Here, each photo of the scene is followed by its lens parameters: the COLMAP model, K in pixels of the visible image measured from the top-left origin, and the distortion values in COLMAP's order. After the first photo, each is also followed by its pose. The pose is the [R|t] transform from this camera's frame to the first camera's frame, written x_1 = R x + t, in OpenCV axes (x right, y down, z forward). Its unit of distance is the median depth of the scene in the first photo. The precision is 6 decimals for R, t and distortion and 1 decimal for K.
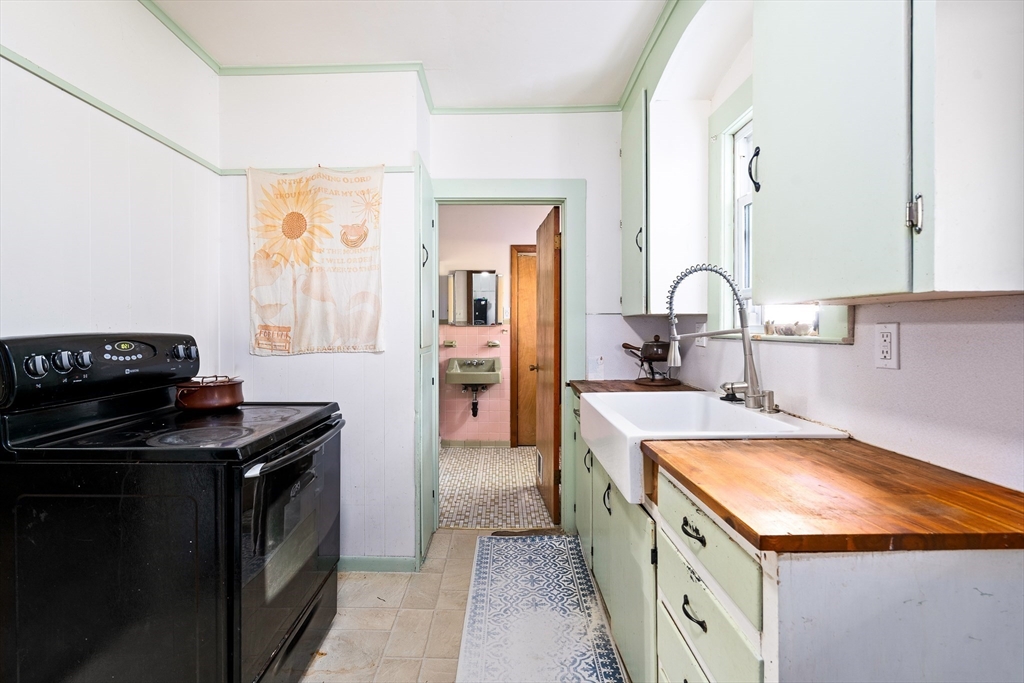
lens RADIAL K [[473.5, 0, 506.1], [0, 473.5, 338.7], [0, 0, 1]] dist [-0.002981, 0.000090]
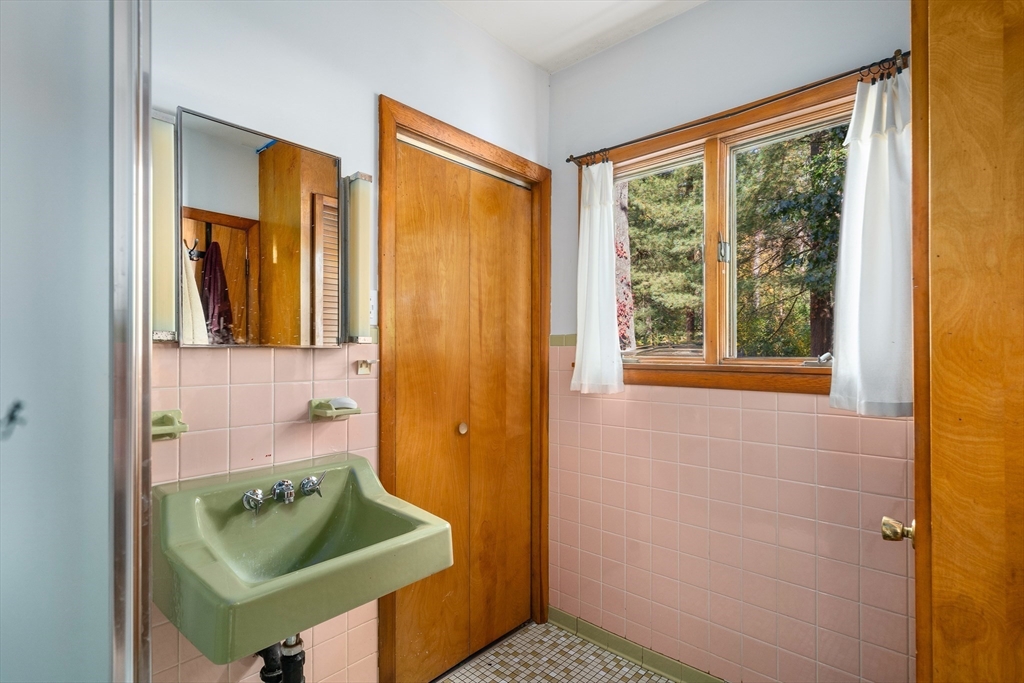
lens RADIAL K [[482.4, 0, 512.6], [0, 482.4, 357.0], [0, 0, 1]] dist [-0.000315, -0.000034]
pose [[0.671853, -0.003722, 0.740675, -0.360027], [0.014248, 0.999867, -0.007899, -0.034894], [-0.740547, 0.015861, 0.671817, 1.532193]]
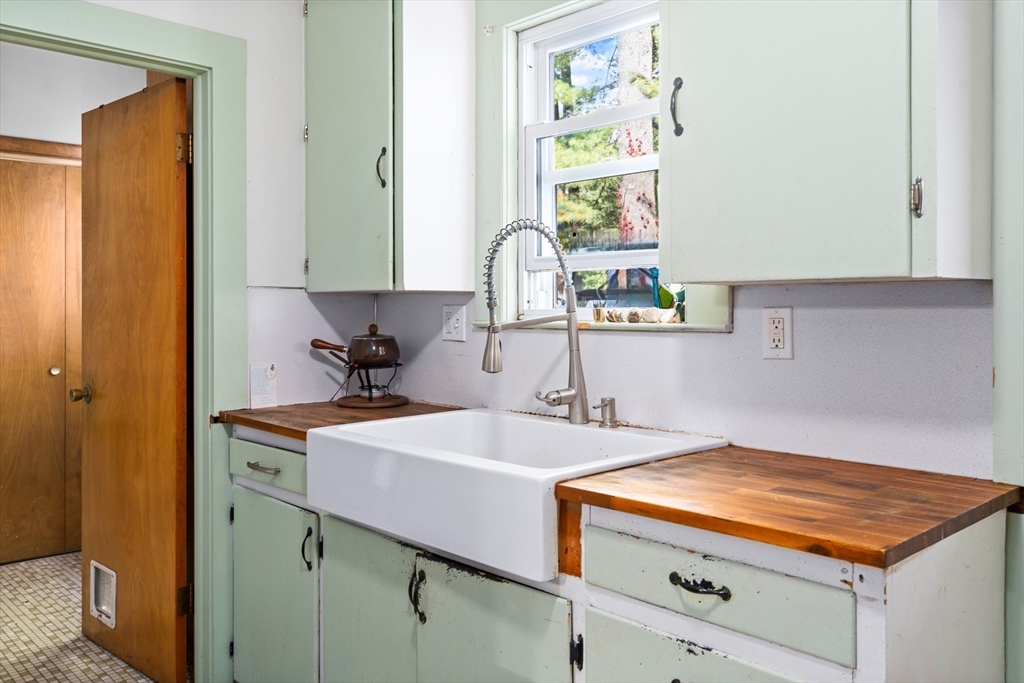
lens RADIAL K [[835.2, 0, 511.5], [0, 835.2, 325.8], [0, 0, 1]] dist [0.015296, -0.007350]
pose [[0.731861, -0.012133, 0.681346, -0.325078], [0.016175, 0.999869, 0.000431, -0.004073], [-0.681262, 0.010705, 0.731961, 0.105167]]
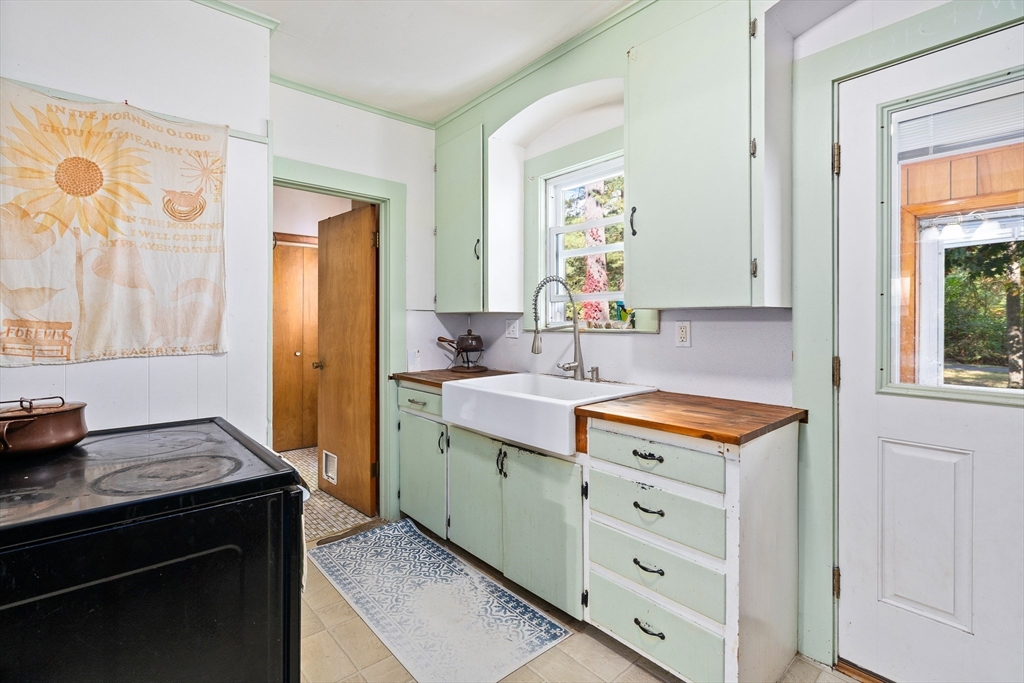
lens RADIAL K [[463.5, 0, 510.3], [0, 463.5, 329.9], [0, 0, 1]] dist [-0.002067, 0.000555]
pose [[0.751348, -0.009853, 0.659833, -0.423001], [0.014592, 0.999892, -0.001684, -0.003534], [-0.659745, 0.010894, 0.751411, 0.071692]]
